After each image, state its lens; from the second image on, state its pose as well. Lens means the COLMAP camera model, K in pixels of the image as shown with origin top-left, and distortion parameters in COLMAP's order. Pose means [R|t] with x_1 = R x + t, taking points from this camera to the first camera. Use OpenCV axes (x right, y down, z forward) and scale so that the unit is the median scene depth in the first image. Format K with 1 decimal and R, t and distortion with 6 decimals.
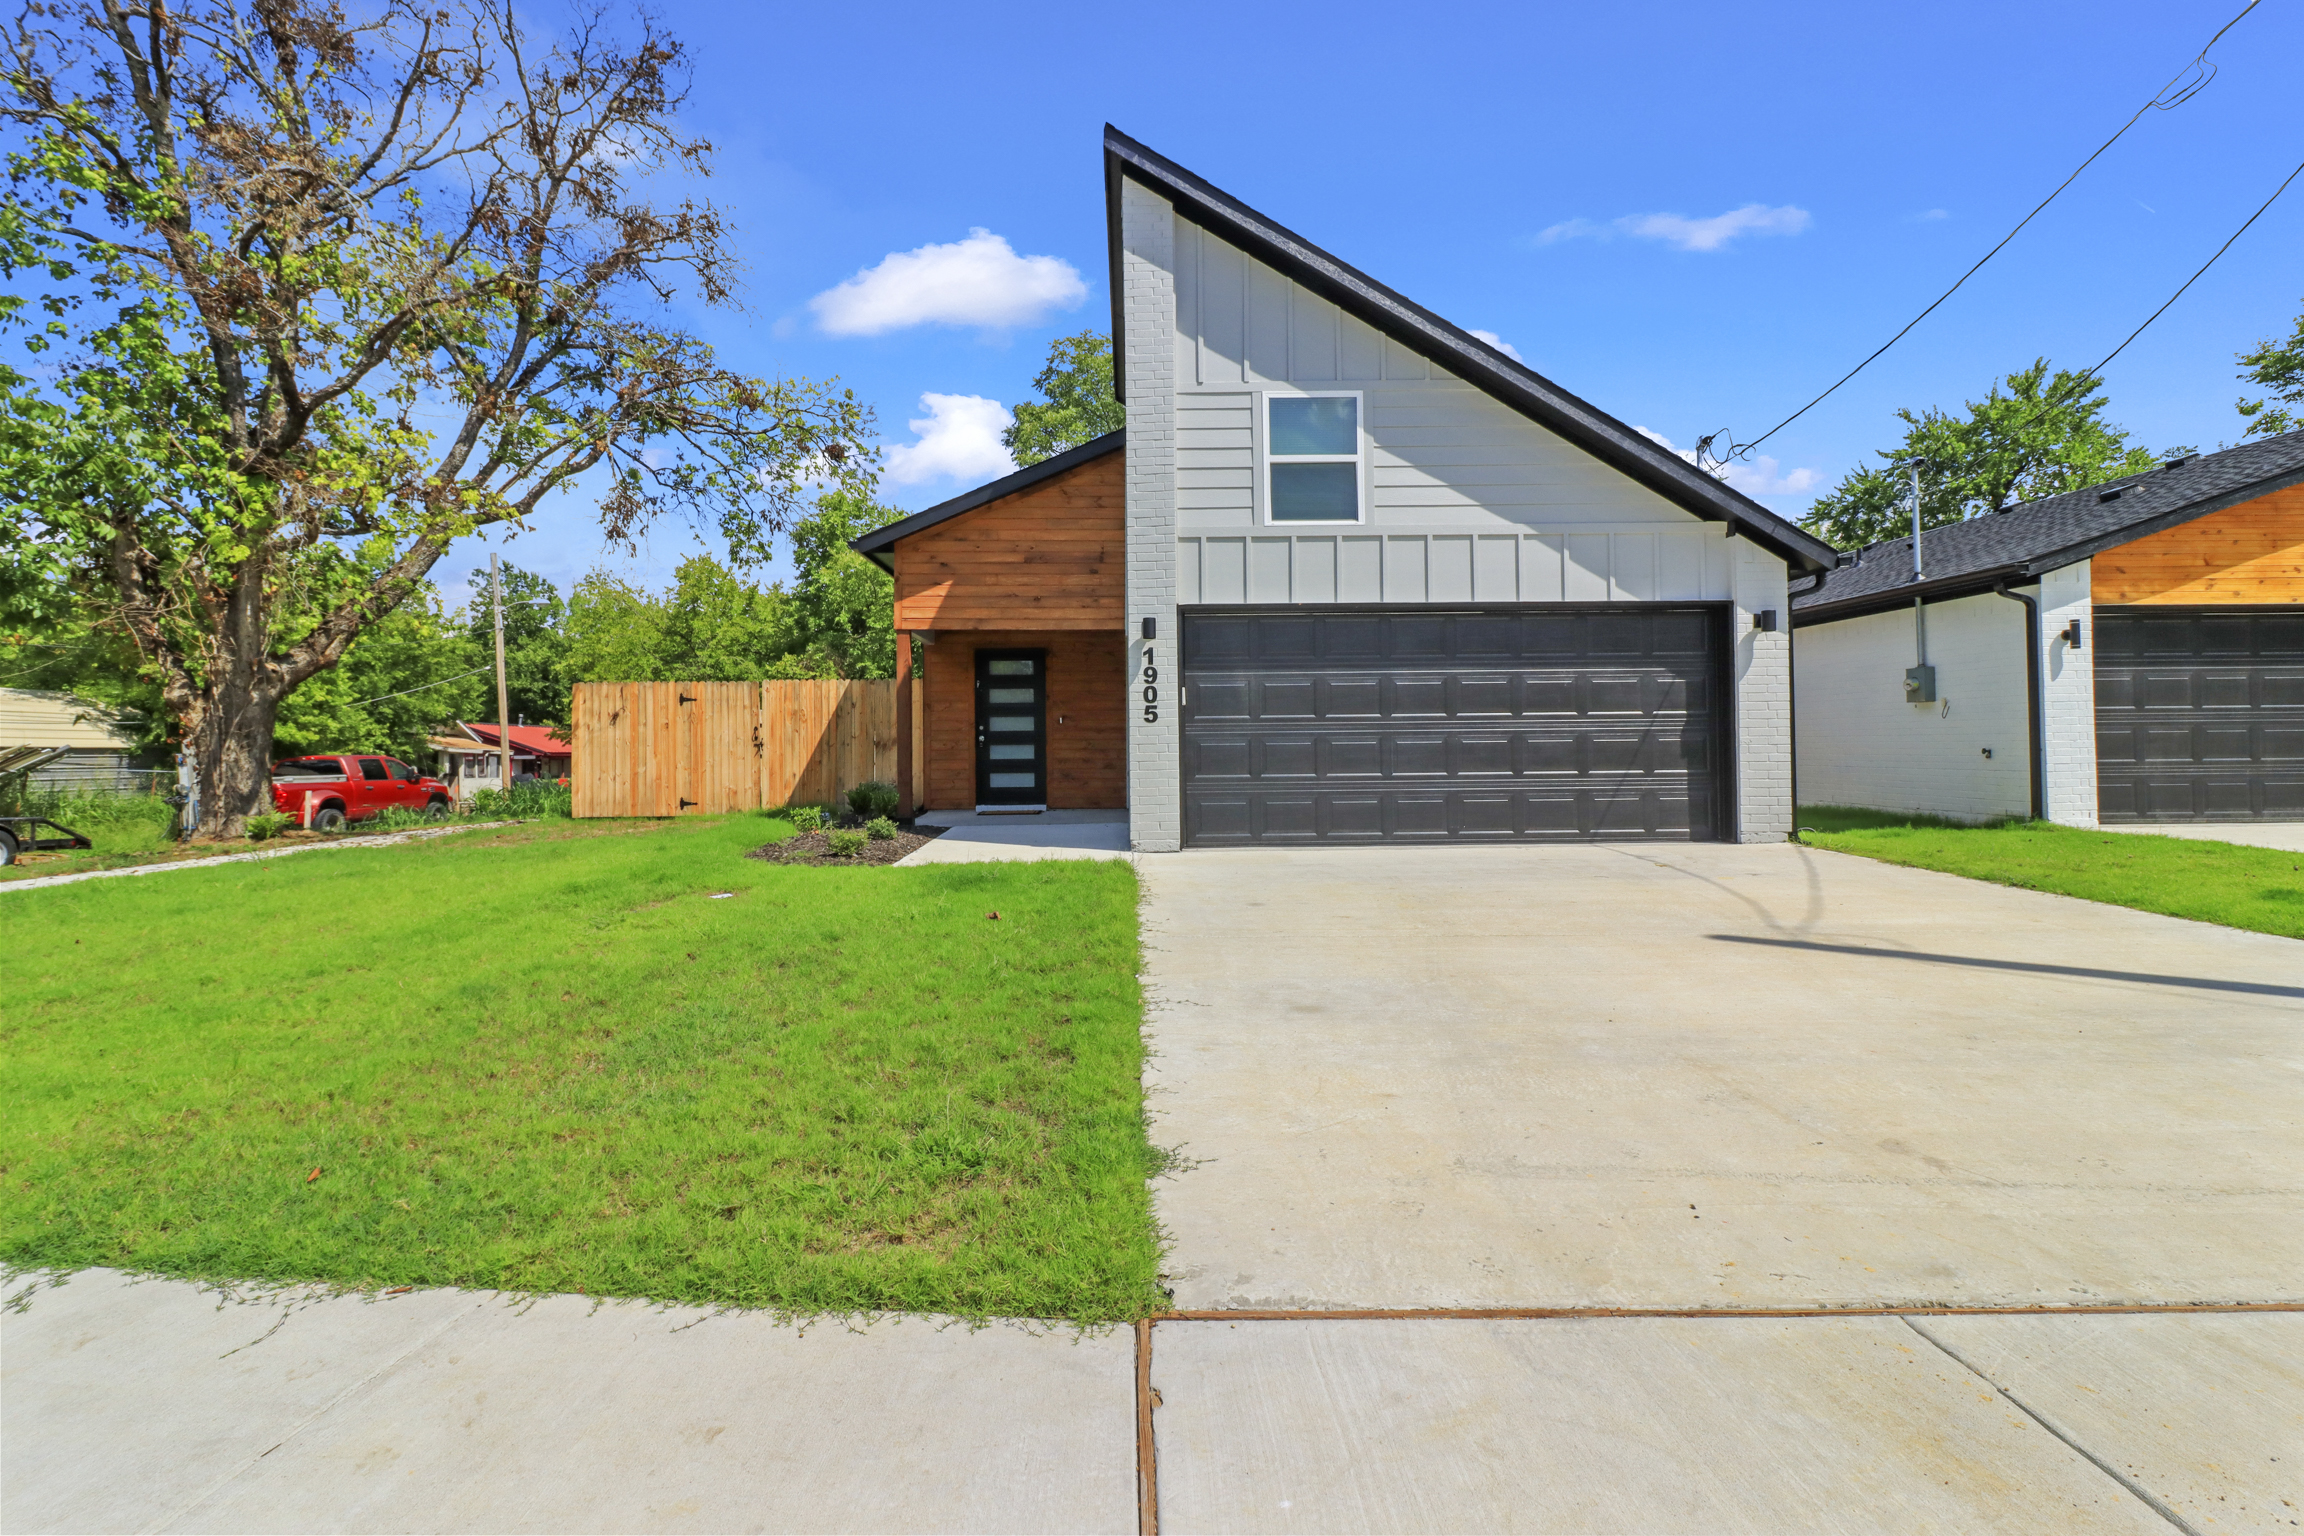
lens RADIAL K [[1107.8, 0, 1151.0], [0, 1107.8, 725.7], [0, 0, 1]] dist [0.001712, 0.000354]
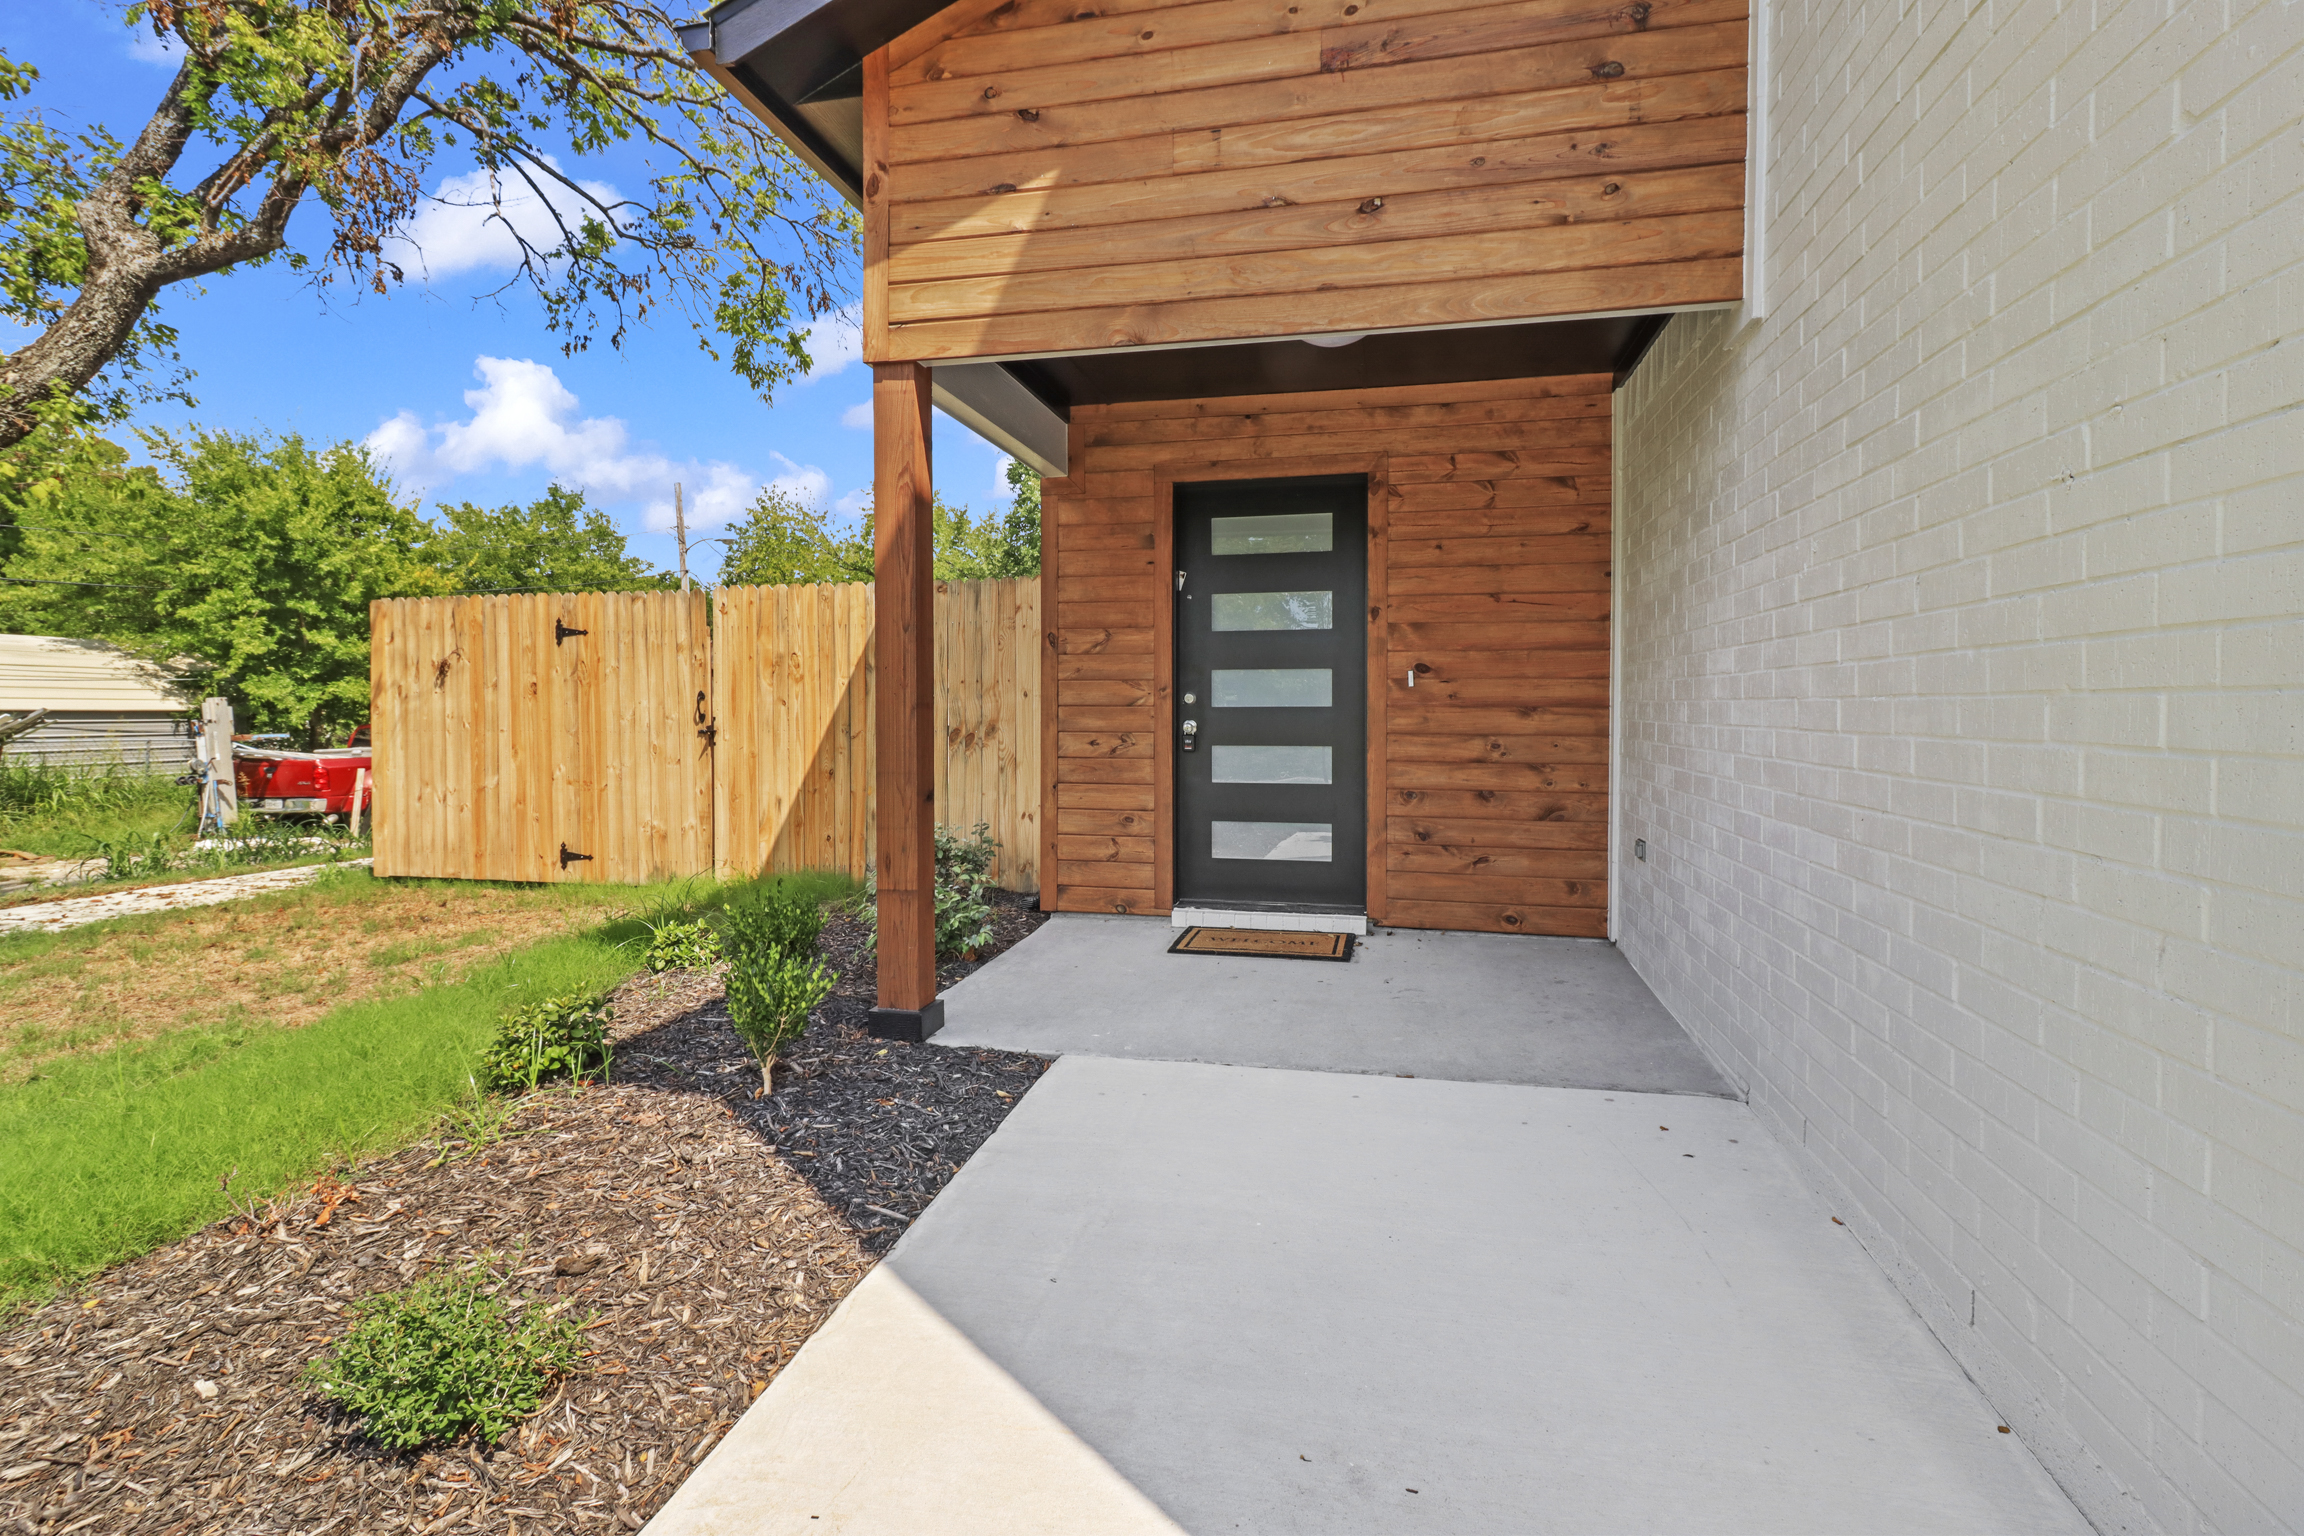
lens RADIAL K [[1107.8, 0, 1151.0], [0, 1107.8, 725.7], [0, 0, 1]] dist [0.001712, 0.000354]
pose [[0.972150, 0.011757, -0.234066, -0.075208], [-0.003046, 0.999290, 0.037544, -0.002679], [0.234341, -0.035786, 0.971496, 0.608854]]
